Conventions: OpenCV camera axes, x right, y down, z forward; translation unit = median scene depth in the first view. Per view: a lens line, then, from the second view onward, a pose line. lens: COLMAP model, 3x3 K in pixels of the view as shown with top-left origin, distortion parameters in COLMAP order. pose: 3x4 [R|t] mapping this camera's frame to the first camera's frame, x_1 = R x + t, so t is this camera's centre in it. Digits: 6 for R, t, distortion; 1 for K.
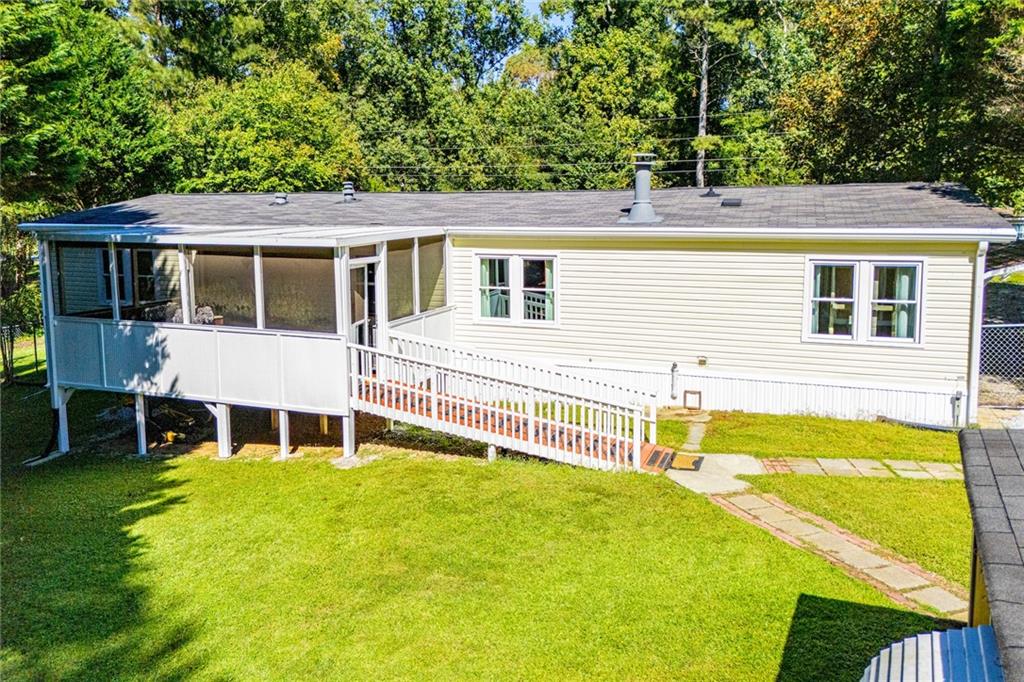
lens RADIAL K [[753.6, 0, 508.4], [0, 753.6, 292.6], [0, 0, 1]] dist [0.105458, -0.121812]
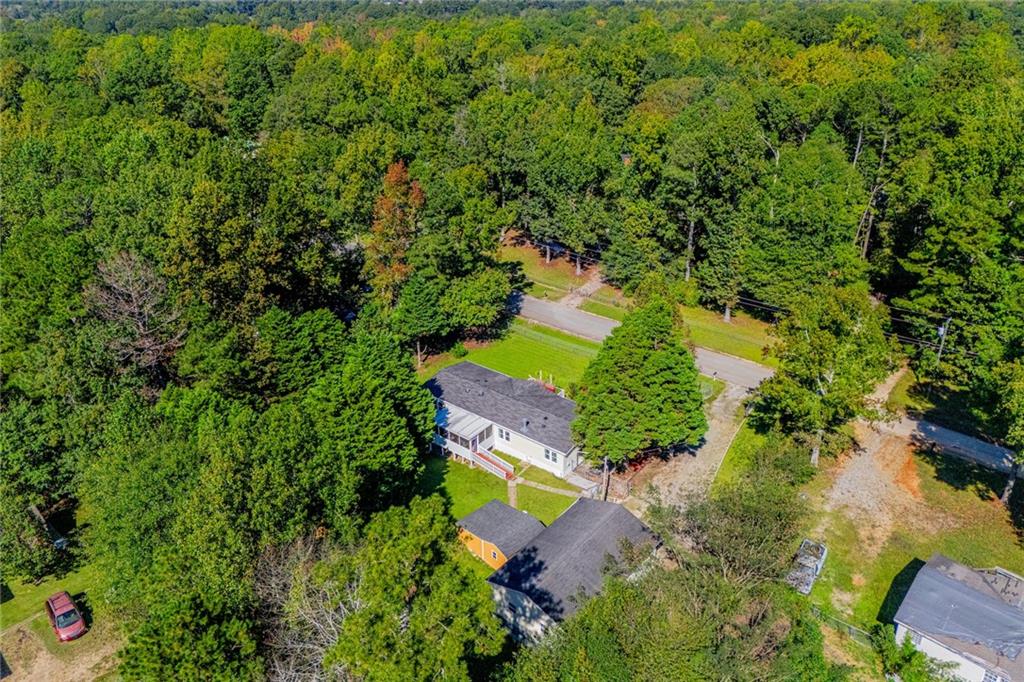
lens RADIAL K [[753.6, 0, 508.4], [0, 753.6, 292.6], [0, 0, 1]] dist [0.105458, -0.121812]
pose [[0.950838, 0.113071, -0.288310, 1.532568], [-0.019207, 0.950703, 0.309508, -2.734655], [0.309093, -0.288755, 0.906136, -3.731877]]
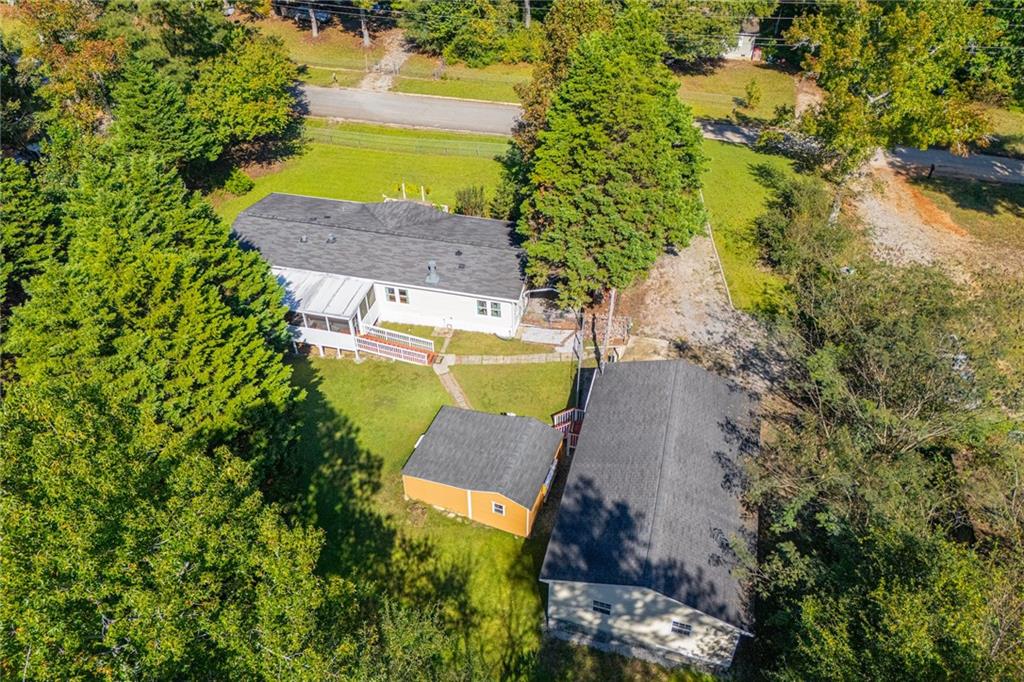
lens RADIAL K [[753.6, 0, 508.4], [0, 753.6, 292.6], [0, 0, 1]] dist [0.105458, -0.121812]
pose [[0.993077, -0.075764, 0.089769, 0.201013], [0.017500, 0.851094, 0.524721, -1.764652], [-0.116157, -0.519518, 0.846528, -1.867574]]
